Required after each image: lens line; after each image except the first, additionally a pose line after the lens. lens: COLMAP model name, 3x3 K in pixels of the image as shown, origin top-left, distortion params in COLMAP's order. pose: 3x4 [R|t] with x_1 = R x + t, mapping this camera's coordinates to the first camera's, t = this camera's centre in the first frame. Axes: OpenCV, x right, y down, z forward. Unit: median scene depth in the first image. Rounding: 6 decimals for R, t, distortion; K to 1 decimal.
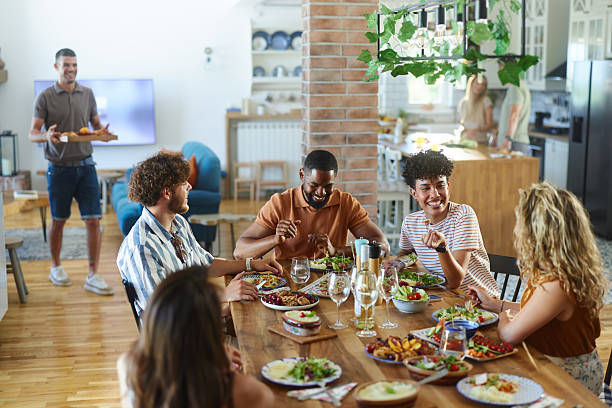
lens RADIAL K [[883.8, 0, 306.0], [0, 883.8, 204.0], [0, 0, 1]] dist [-0.078256, 0.369386]
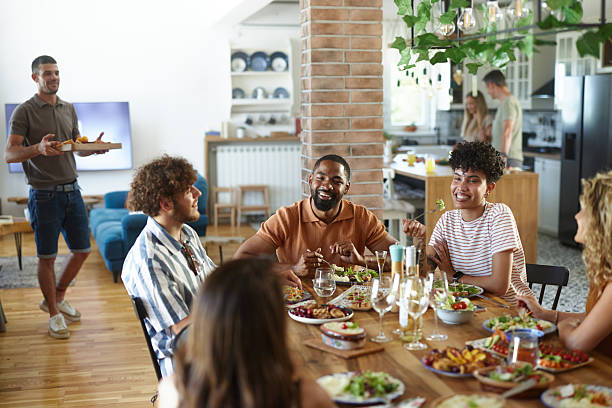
lens RADIAL K [[883.8, 0, 306.0], [0, 883.8, 204.0], [0, 0, 1]] dist [-0.078256, 0.369386]
pose [[0.998970, -0.013721, 0.043259, -0.061362], [0.015399, 0.999132, -0.038702, 0.027991], [-0.042691, 0.039328, 0.998314, 0.084679]]
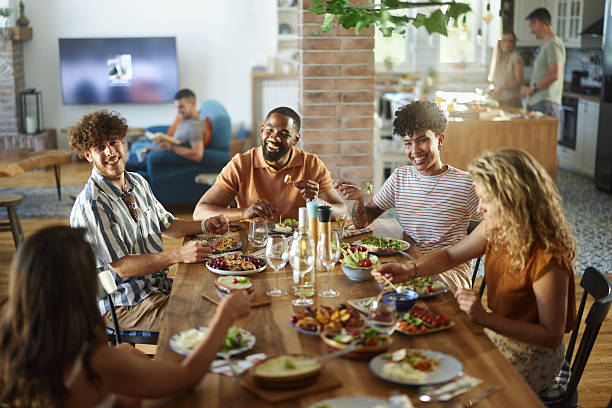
lens RADIAL K [[883.8, 0, 306.0], [0, 883.8, 204.0], [0, 0, 1]] dist [-0.078256, 0.369386]
pose [[0.997634, 0.012557, -0.067588, 0.104436], [-0.009537, 0.998950, 0.044816, 0.000073], [0.068080, -0.044065, 0.996706, 0.050776]]
